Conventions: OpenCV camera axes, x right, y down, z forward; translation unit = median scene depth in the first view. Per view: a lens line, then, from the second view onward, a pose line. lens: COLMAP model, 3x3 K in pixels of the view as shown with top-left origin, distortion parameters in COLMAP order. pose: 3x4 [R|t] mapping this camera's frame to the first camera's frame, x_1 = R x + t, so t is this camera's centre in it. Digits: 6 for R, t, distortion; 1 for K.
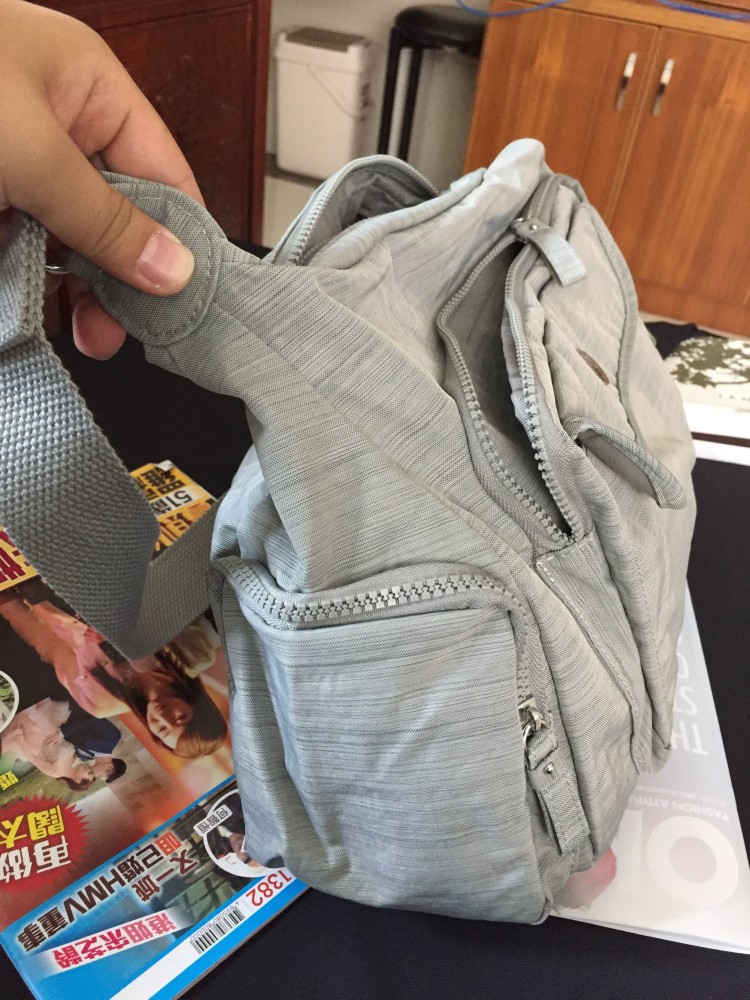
lens RADIAL K [[871.4, 0, 375.0], [0, 871.4, 500.0], [0, 0, 1]] dist [0.073950, -0.123224]
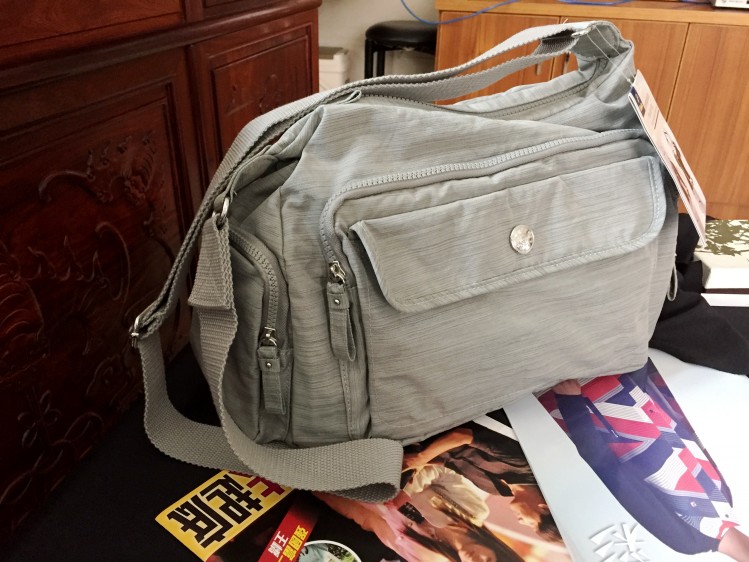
lens RADIAL K [[637.4, 0, 370.8], [0, 637.4, 288.3], [0, 0, 1]] dist [0.080783, -0.093415]
pose [[0.990114, -0.132283, 0.046647, -0.114873], [0.136917, 0.983700, -0.116568, -0.017179], [-0.030467, 0.121802, 0.992087, 0.005086]]
